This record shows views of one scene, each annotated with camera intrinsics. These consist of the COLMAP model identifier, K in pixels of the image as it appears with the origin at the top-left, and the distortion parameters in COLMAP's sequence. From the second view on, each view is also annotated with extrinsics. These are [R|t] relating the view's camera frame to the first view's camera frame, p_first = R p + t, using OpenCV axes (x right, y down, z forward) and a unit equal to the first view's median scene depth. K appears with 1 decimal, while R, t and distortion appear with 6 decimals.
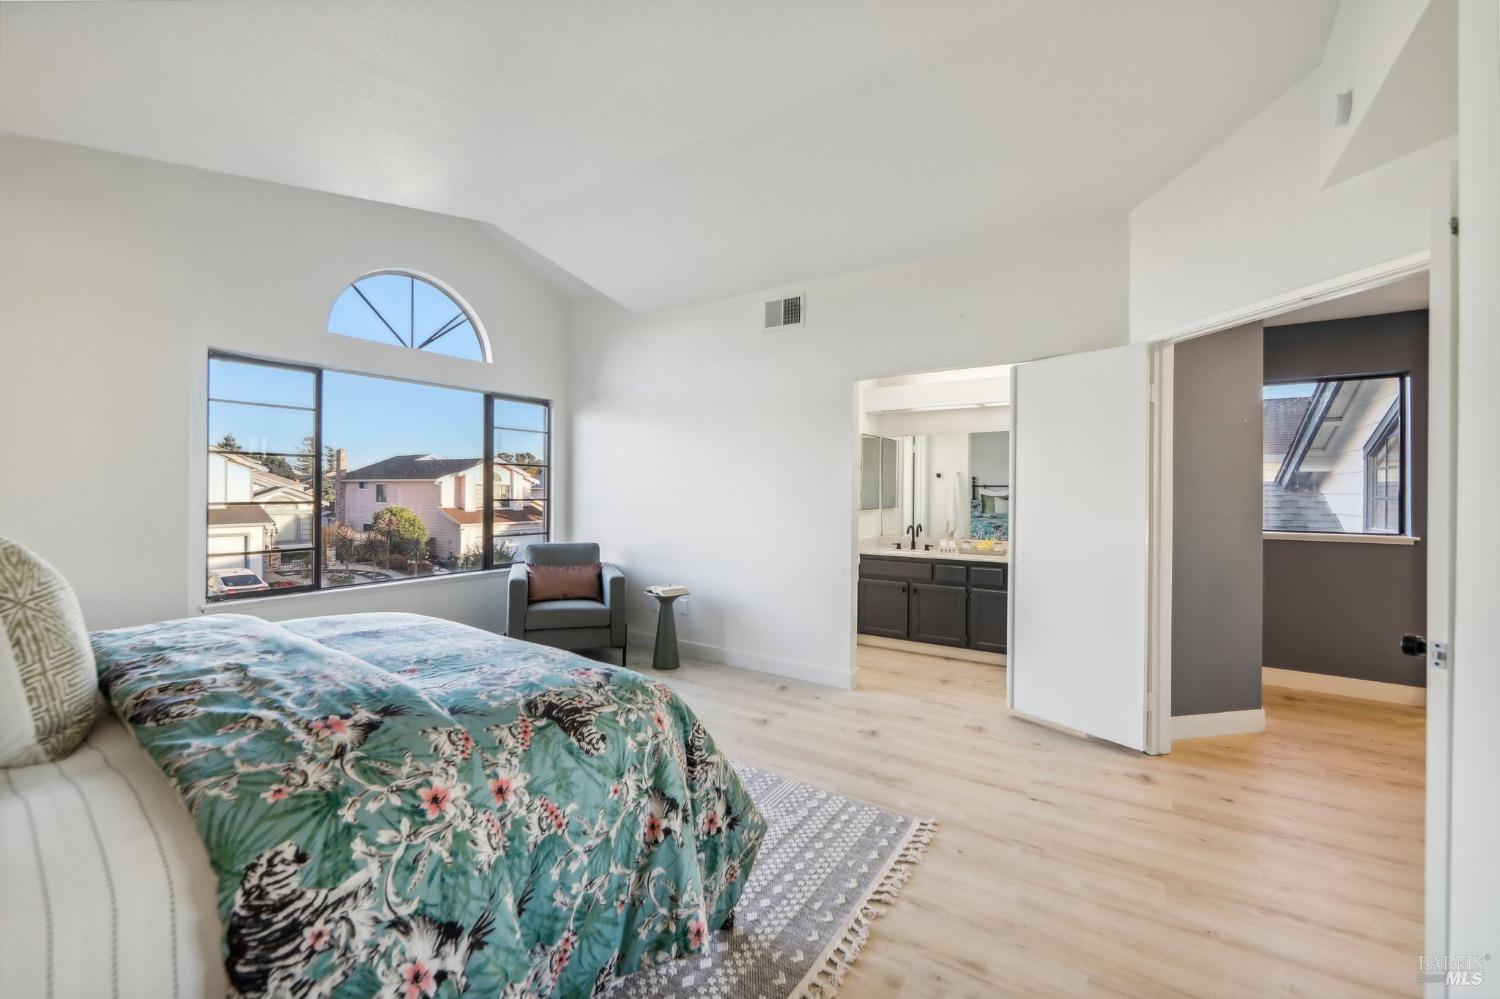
lens RADIAL K [[603.4, 0, 752.0], [0, 603.4, 495.7], [0, 0, 1]] dist [-0.012442, 0.000008]
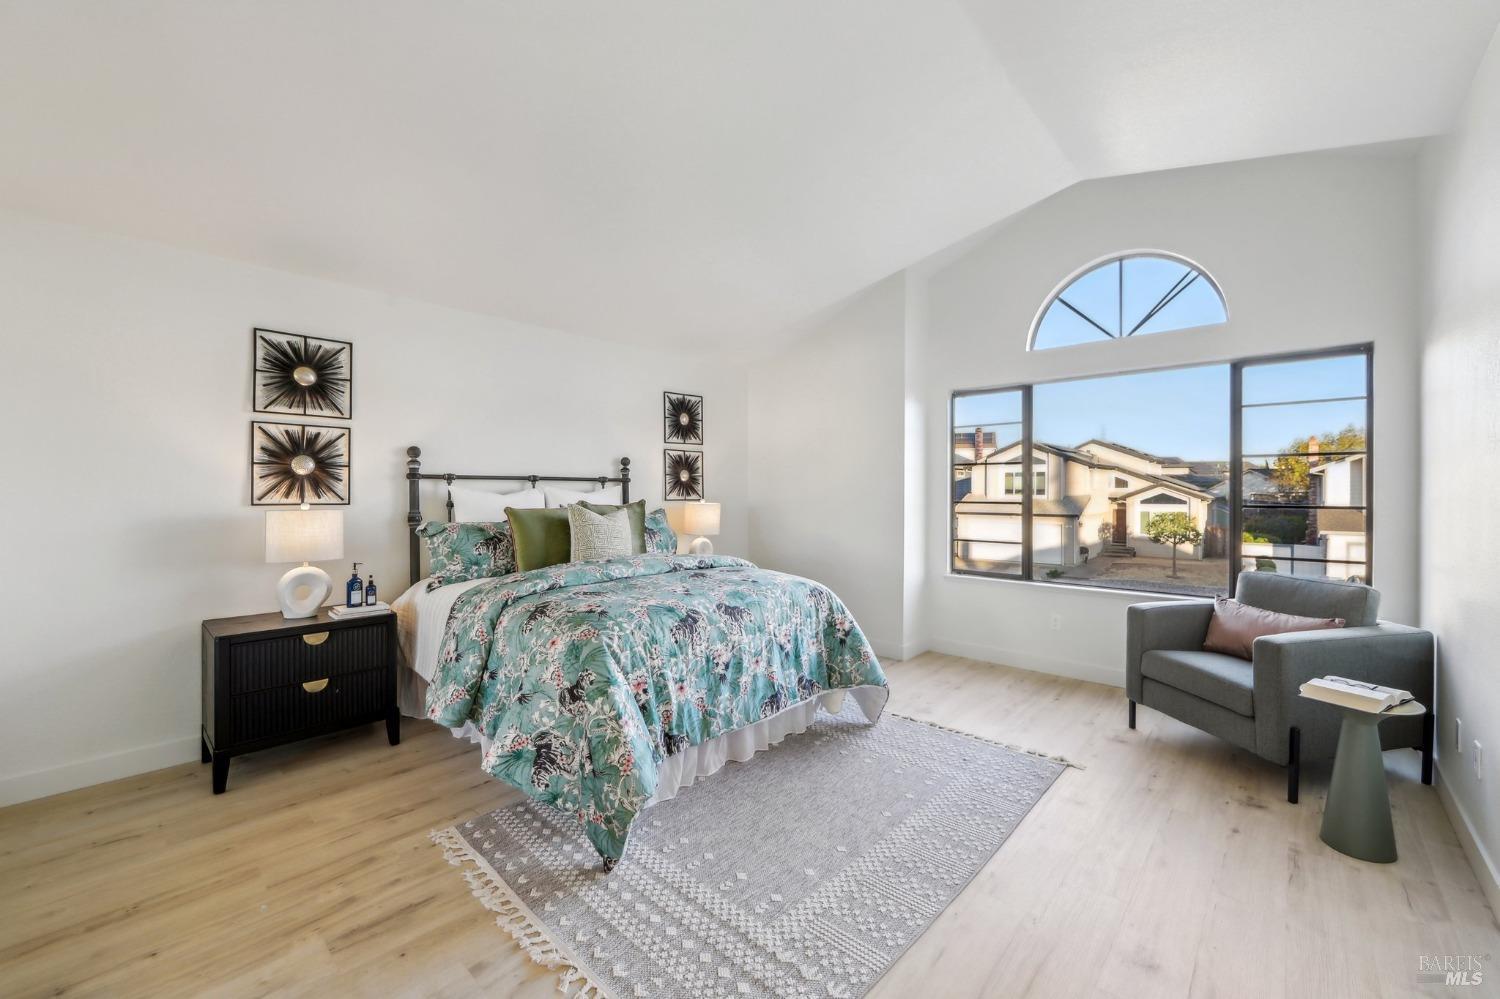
lens RADIAL K [[603.4, 0, 752.0], [0, 603.4, 495.7], [0, 0, 1]] dist [-0.012442, 0.000008]
pose [[-0.167659, 0.000319, -0.985845, 0.478041], [-0.010374, 0.999944, 0.002088, -0.000311], [0.985790, 0.010577, -0.167646, 0.666732]]
